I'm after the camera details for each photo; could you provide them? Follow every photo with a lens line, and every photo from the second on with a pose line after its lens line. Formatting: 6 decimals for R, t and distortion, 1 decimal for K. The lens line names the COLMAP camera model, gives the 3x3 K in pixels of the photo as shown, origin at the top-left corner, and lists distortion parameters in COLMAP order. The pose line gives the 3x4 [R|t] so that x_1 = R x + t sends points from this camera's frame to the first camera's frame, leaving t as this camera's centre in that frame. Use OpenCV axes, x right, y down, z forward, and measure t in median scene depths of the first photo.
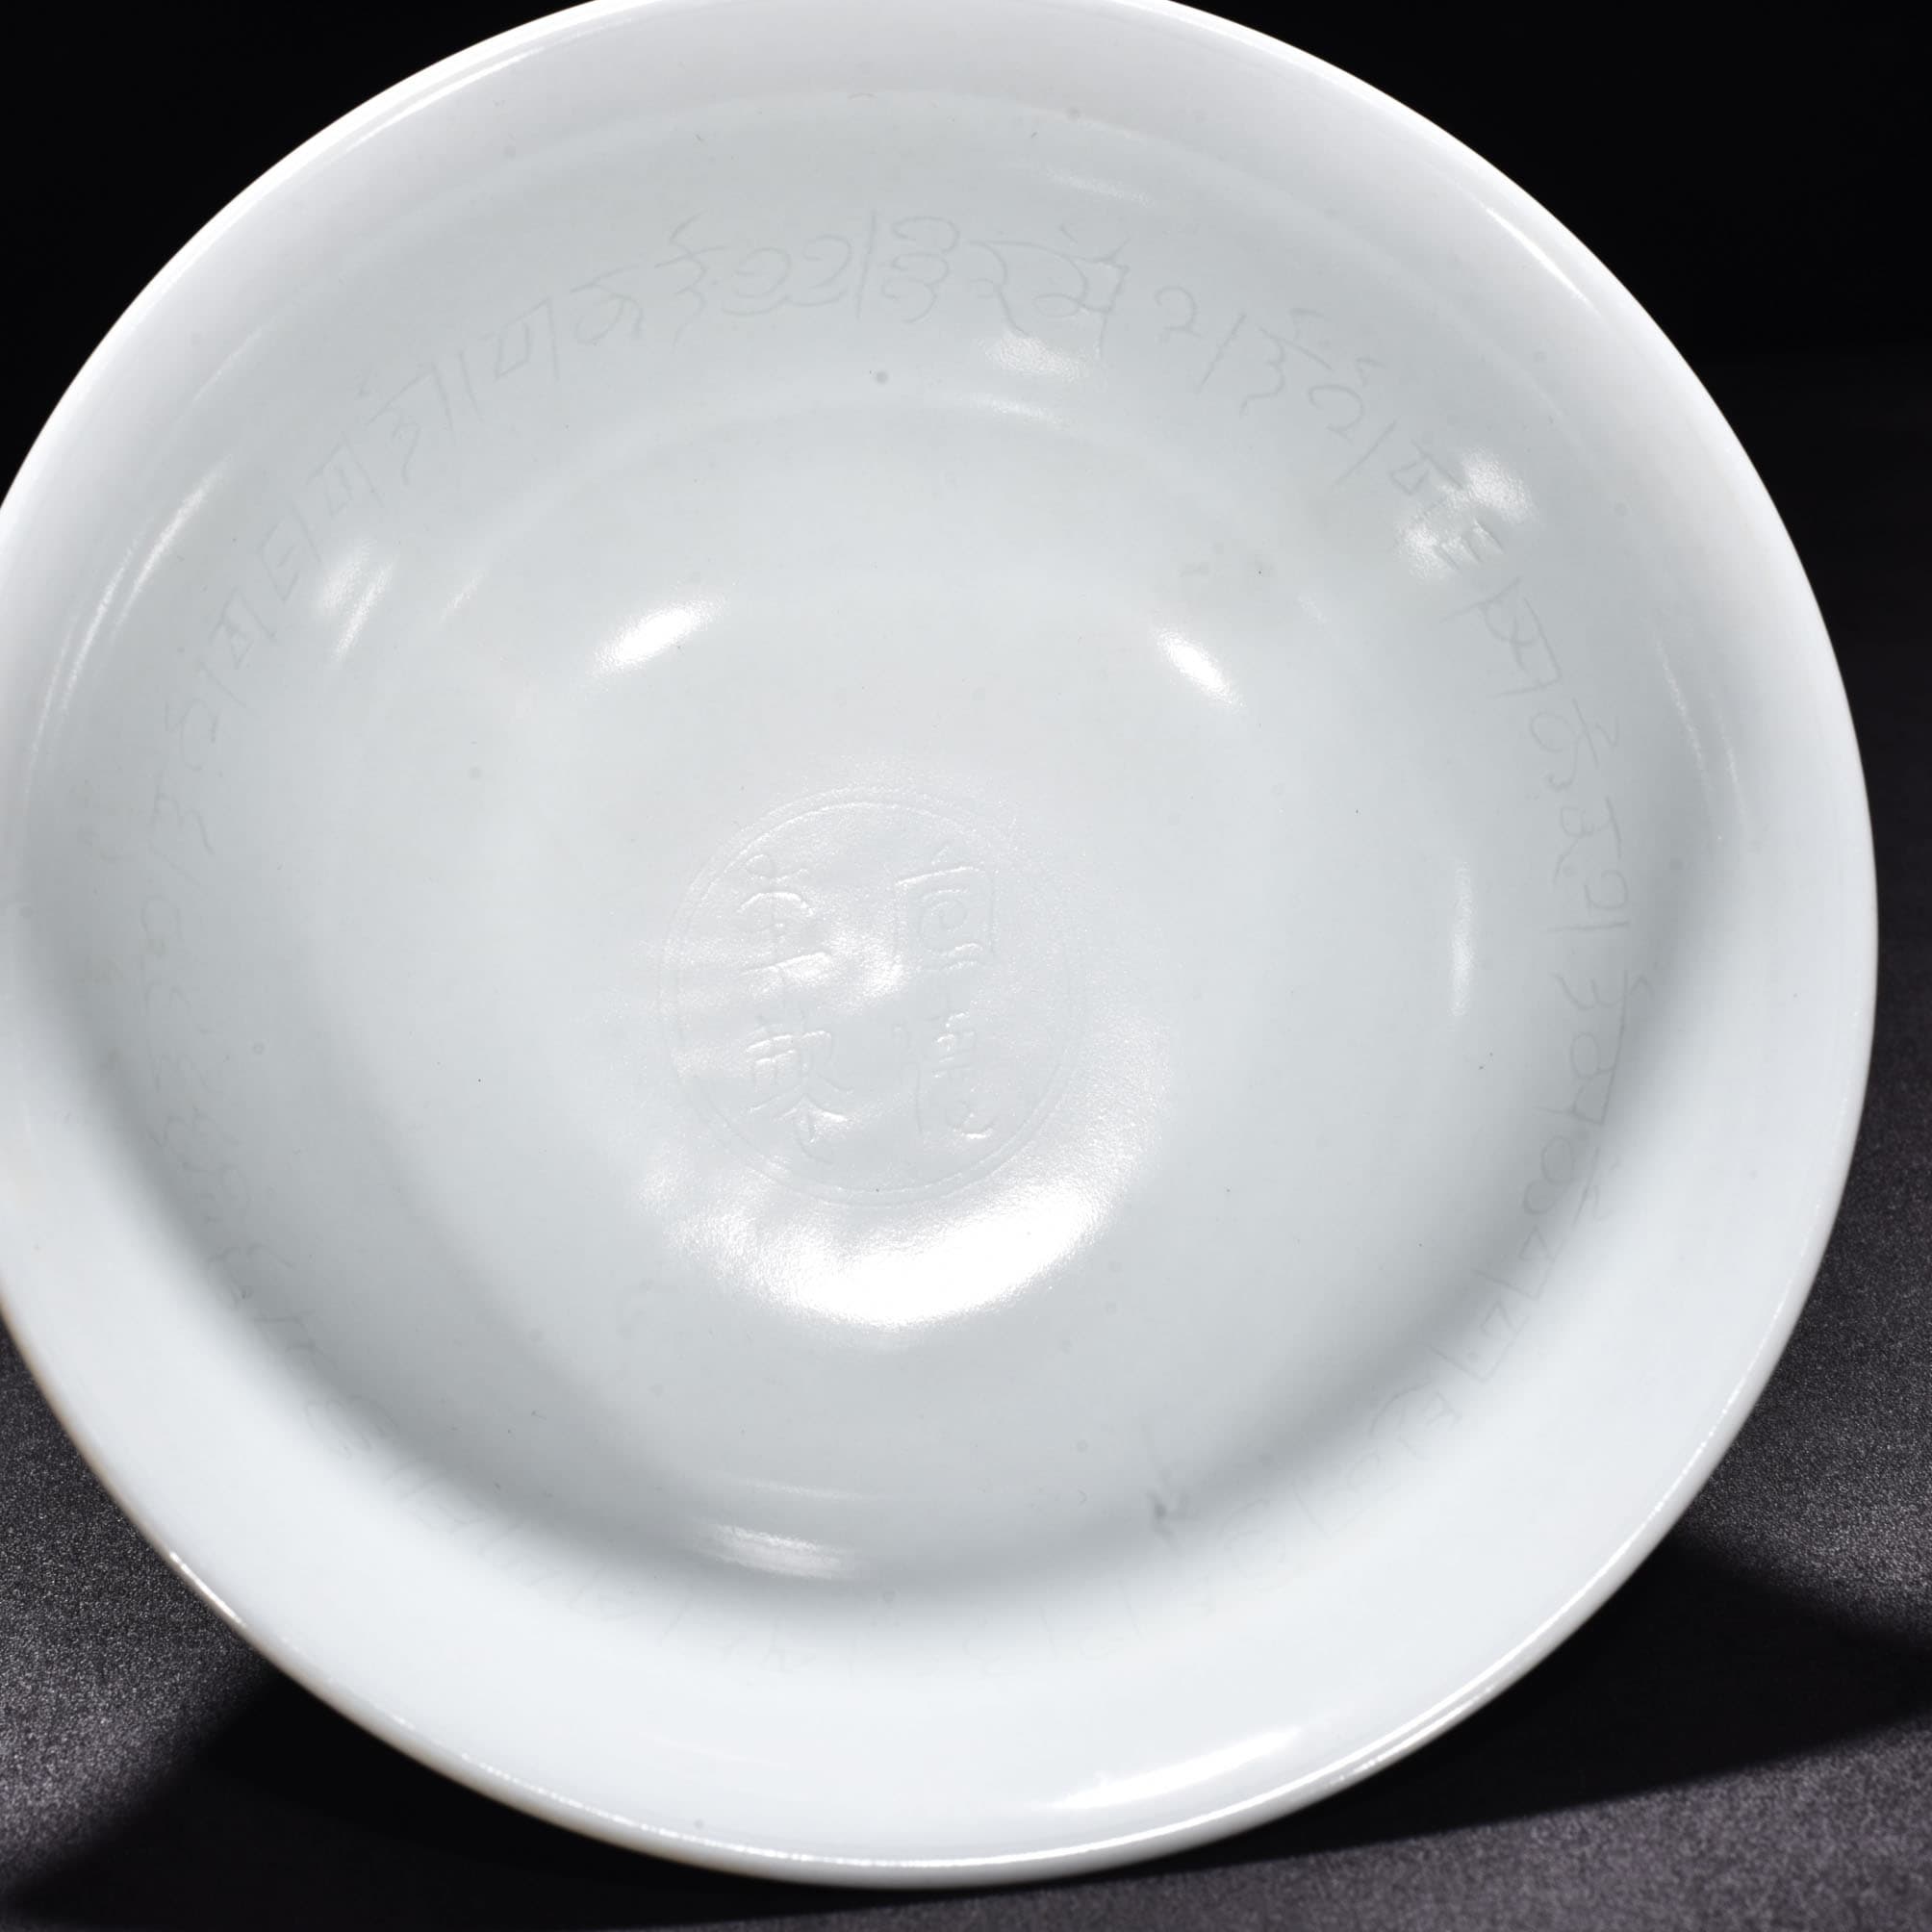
lens RADIAL K [[4425.5, 0, 966.0], [0, 4425.5, 966.0], [0, 0, 1]] dist [-0.214776, 0.077725]
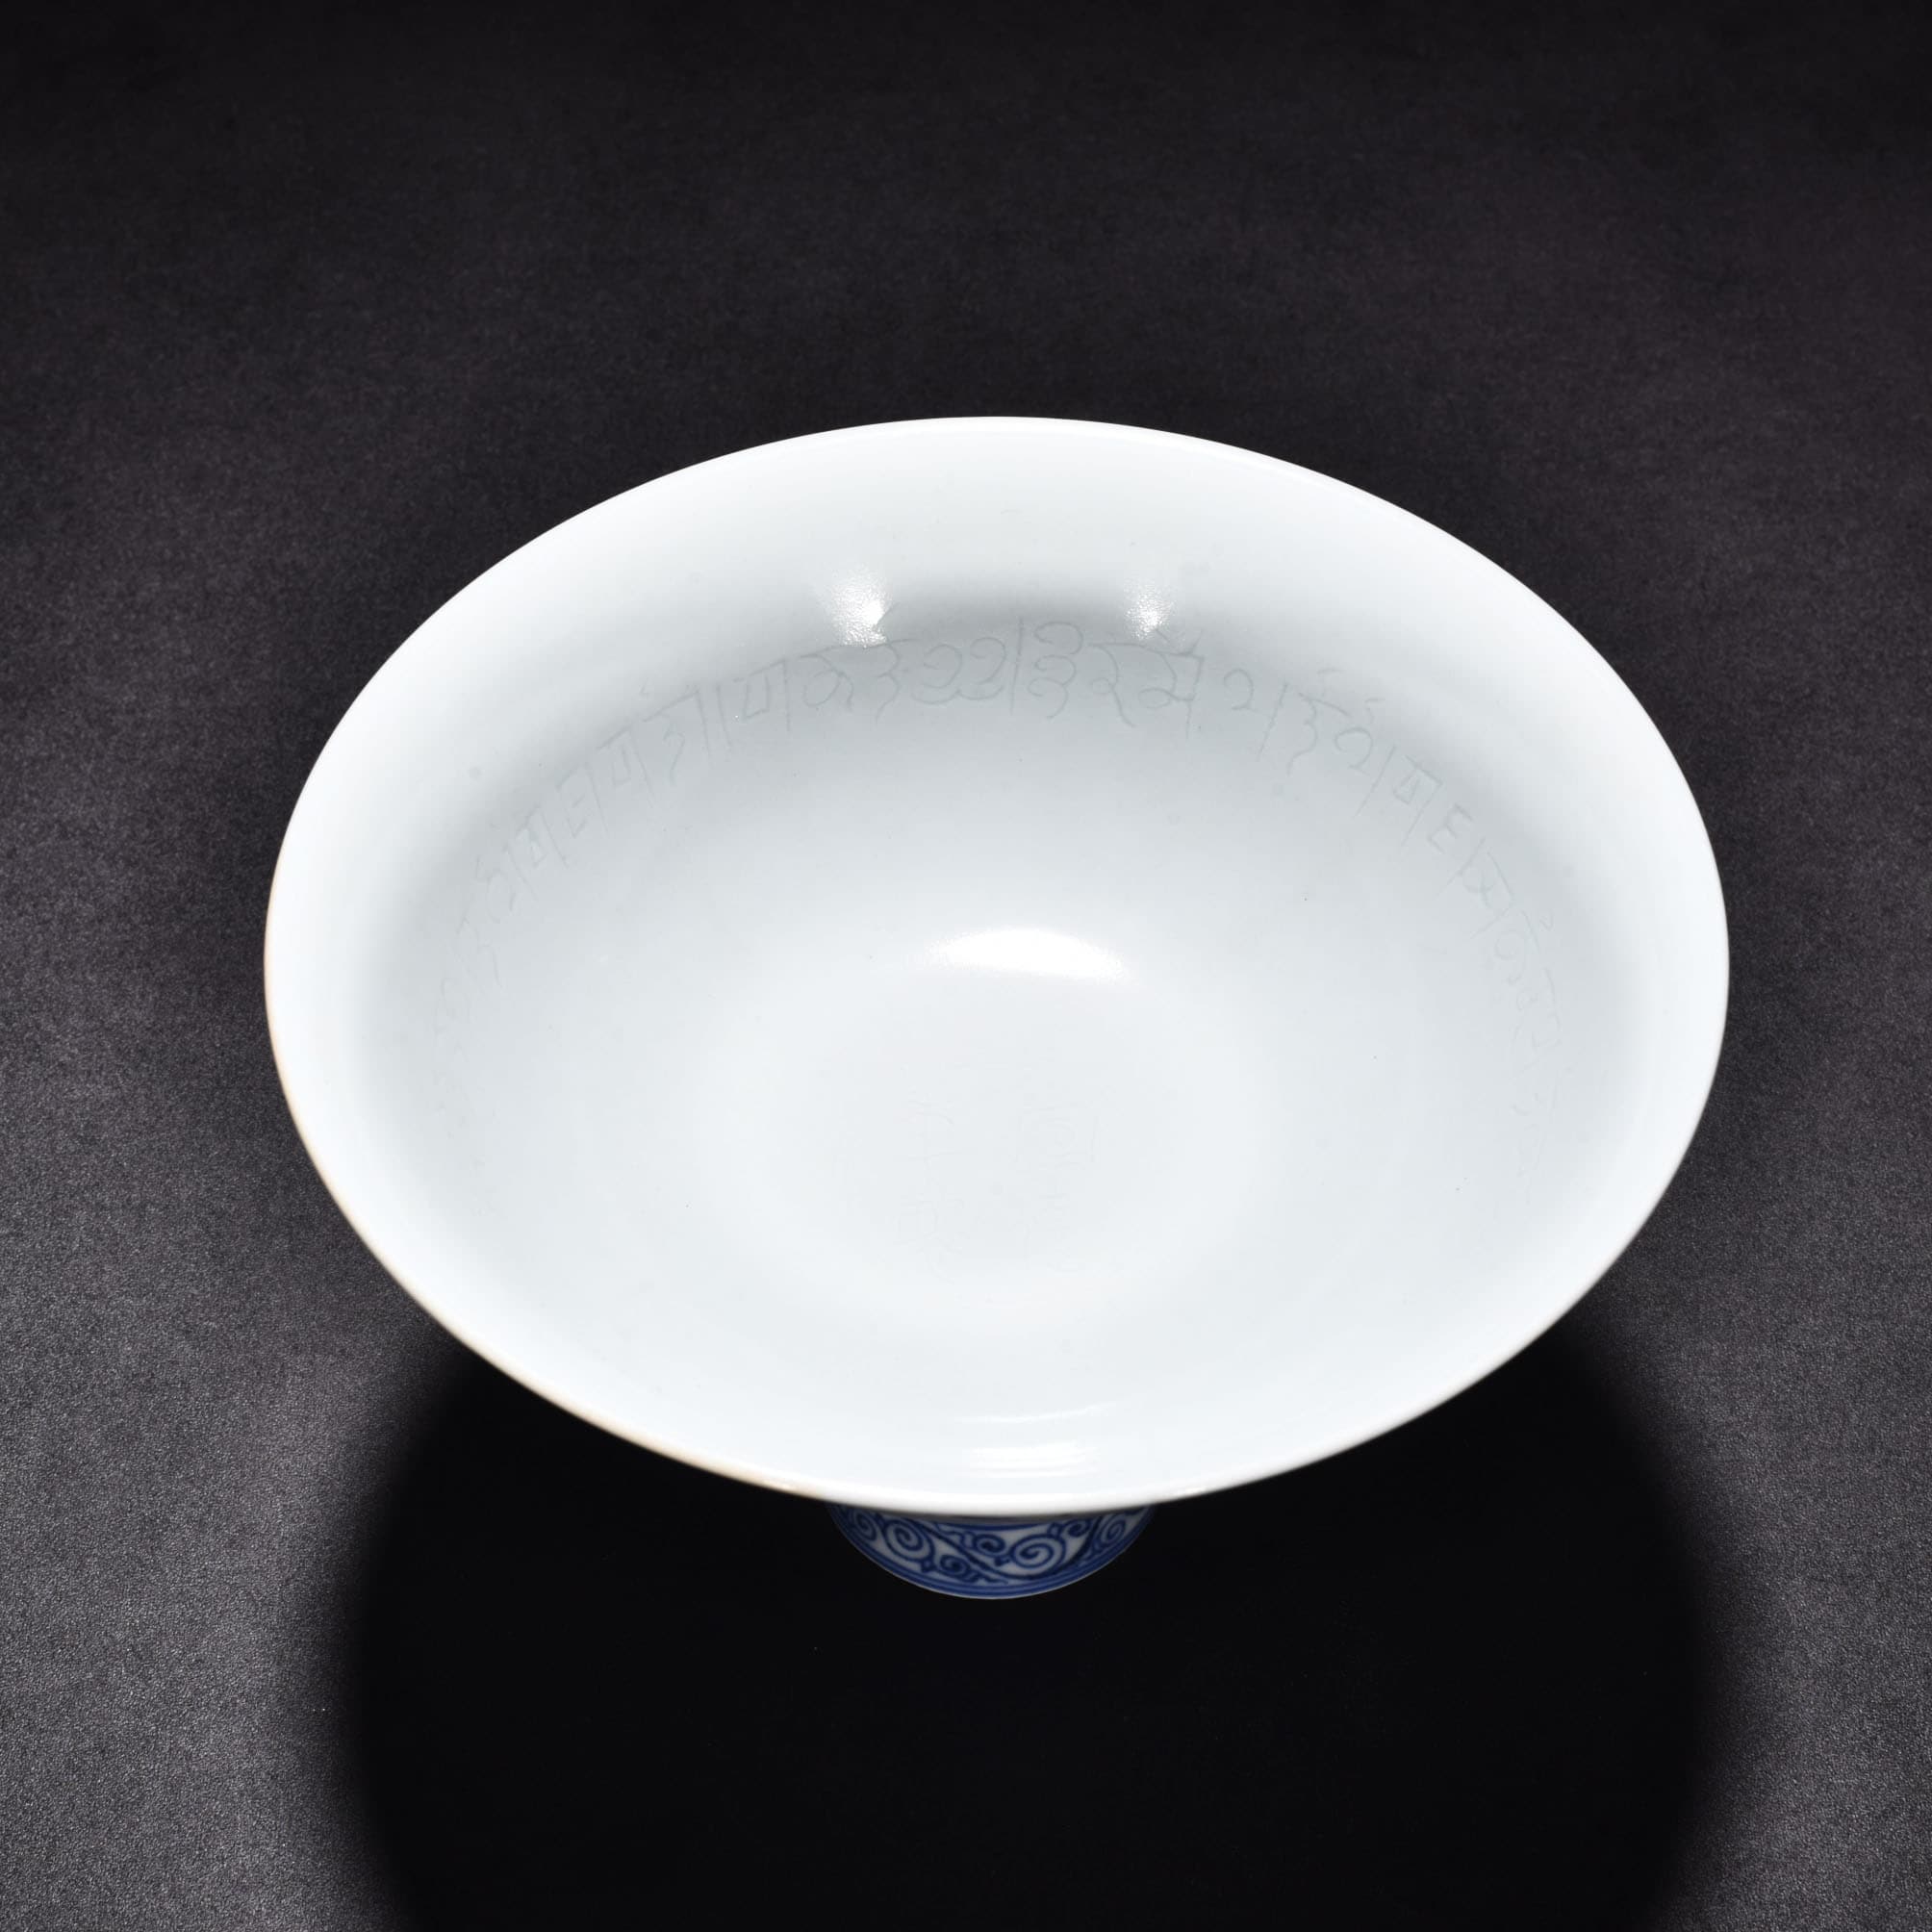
lens RADIAL K [[4425.5, 0, 966.0], [0, 4425.5, 966.0], [0, 0, 1]] dist [-0.214776, 0.077725]
pose [[0.992231, 0.001458, -0.124399, 0.137732], [-0.064260, 0.862216, -0.502448, 0.636348], [0.106526, 0.506538, 0.855611, -0.146761]]
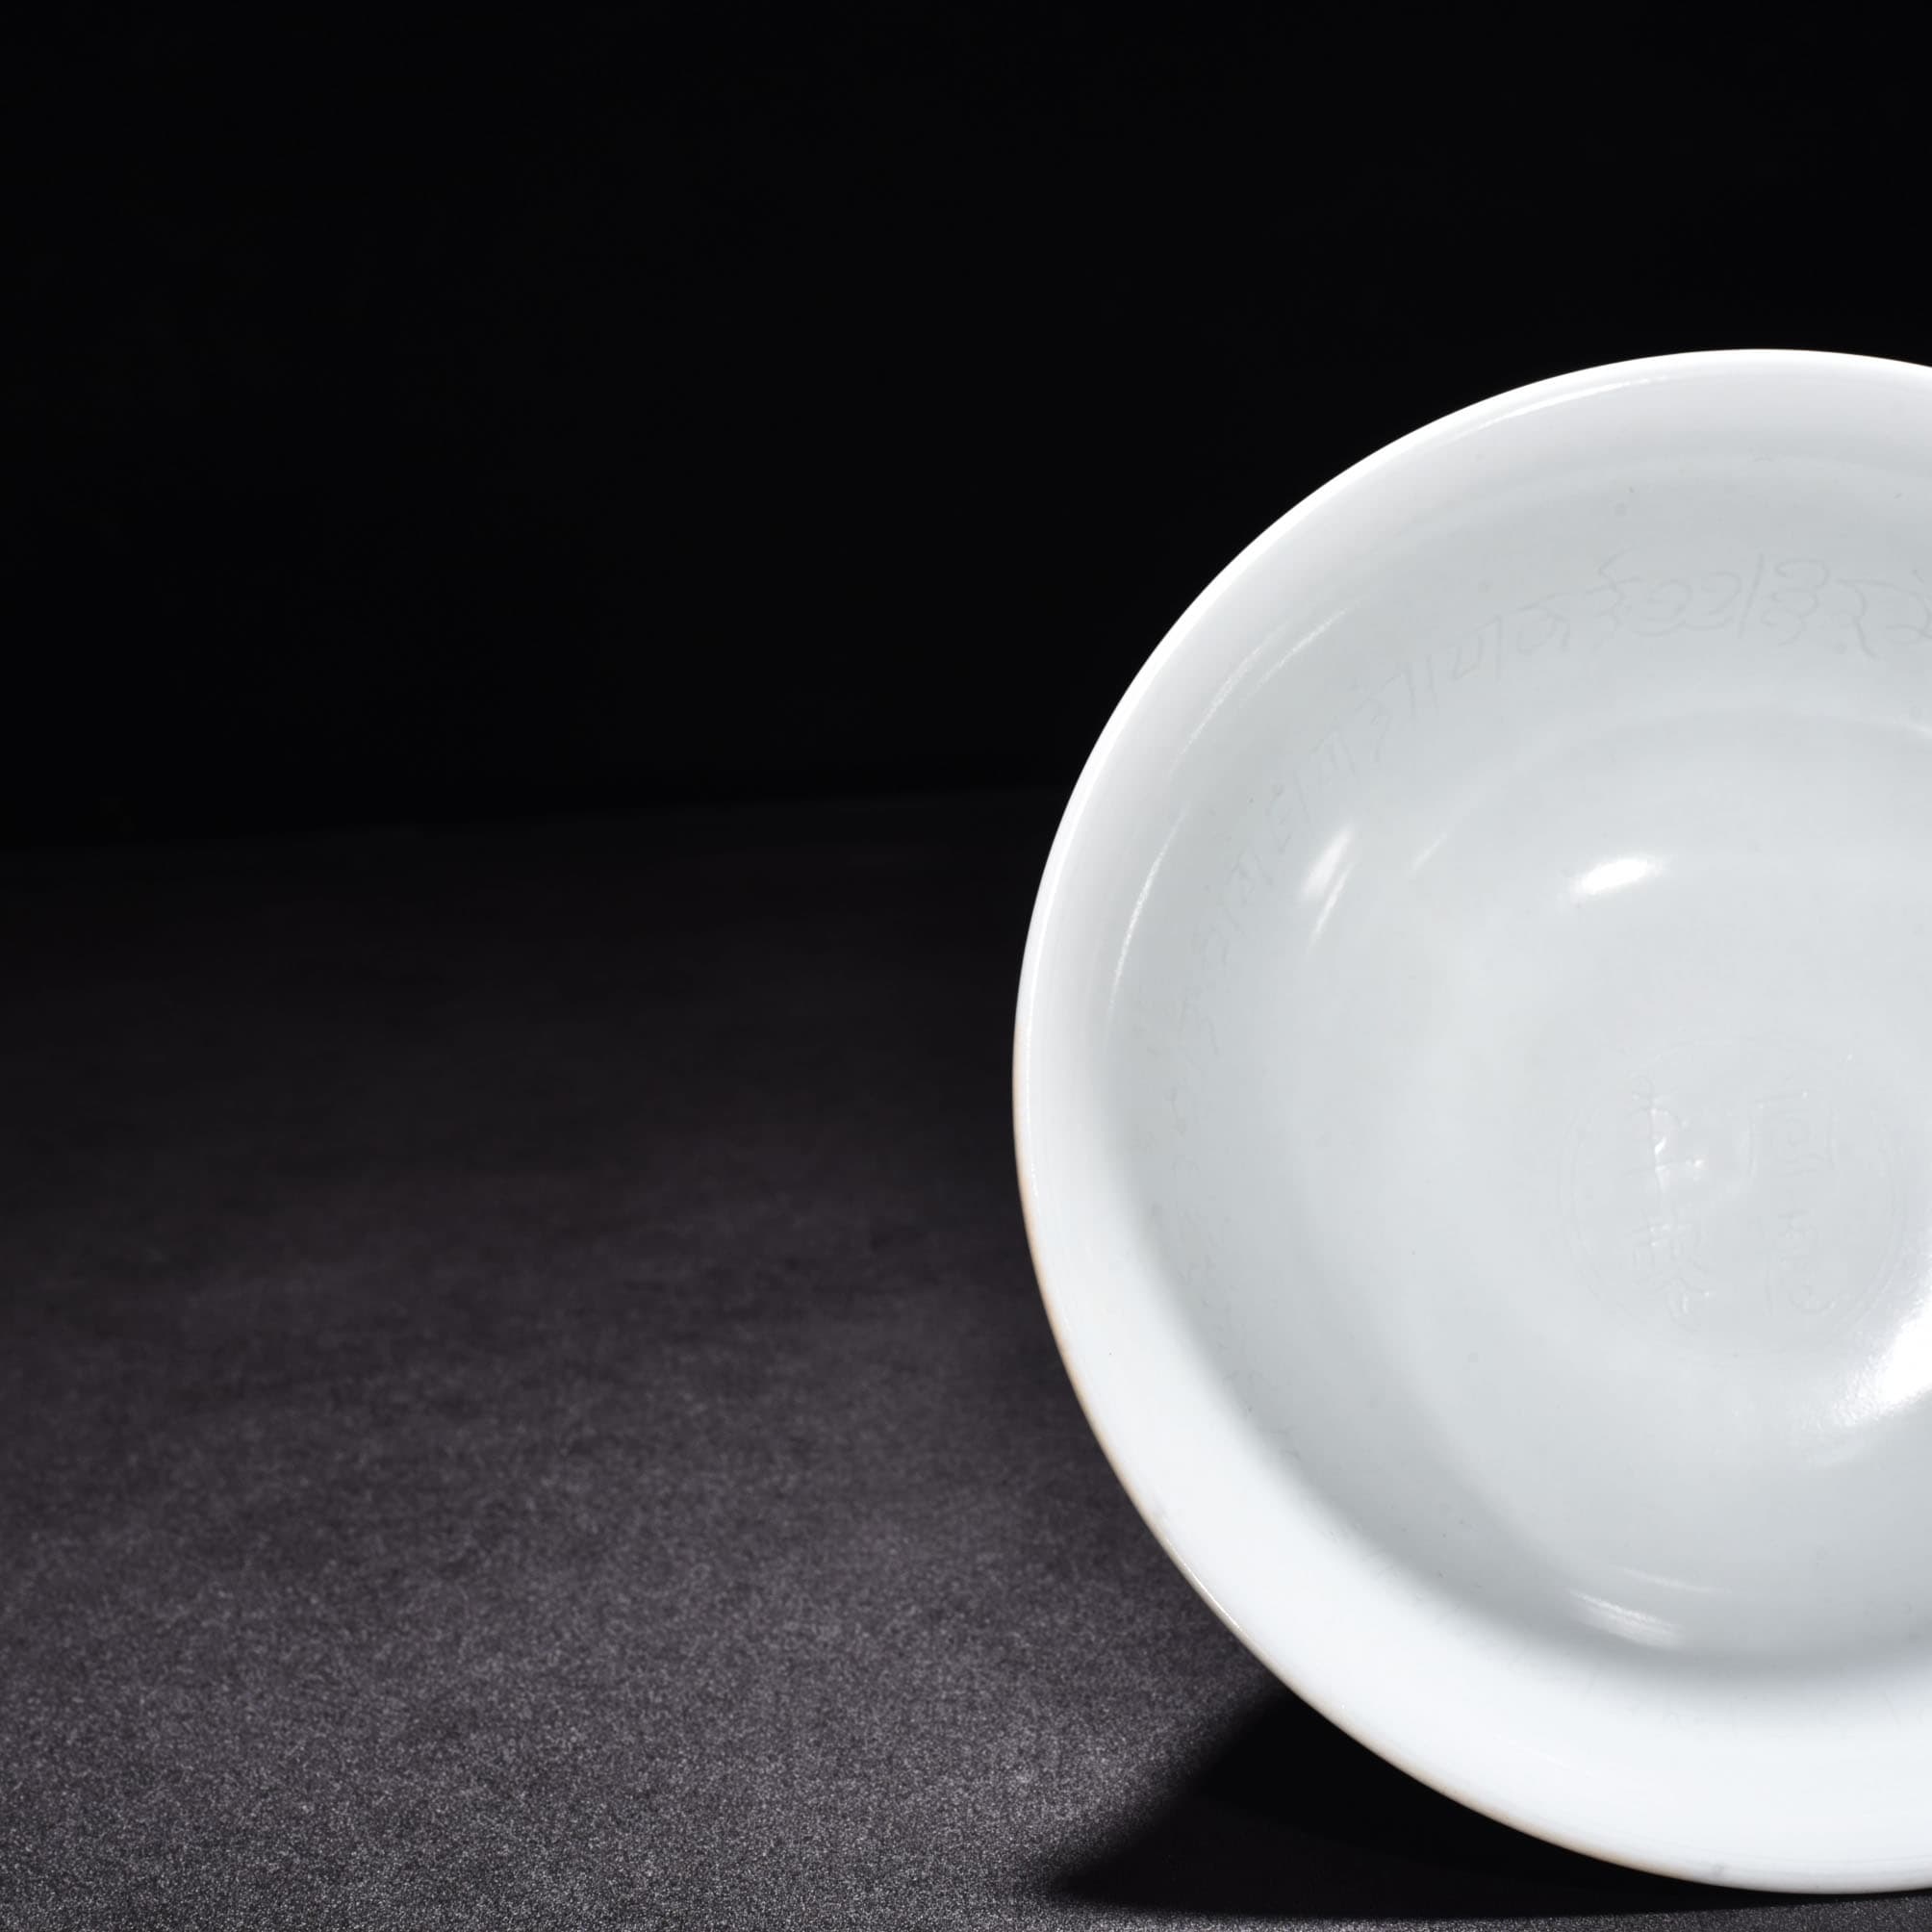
lens RADIAL K [[4425.5, 0, 966.0], [0, 4425.5, 966.0], [0, 0, 1]] dist [-0.214776, 0.077725]
pose [[0.994652, 0.029488, -0.098980, -0.119217], [-0.037496, 0.996086, -0.080045, 0.051009], [0.096233, 0.083328, 0.991865, -0.234710]]
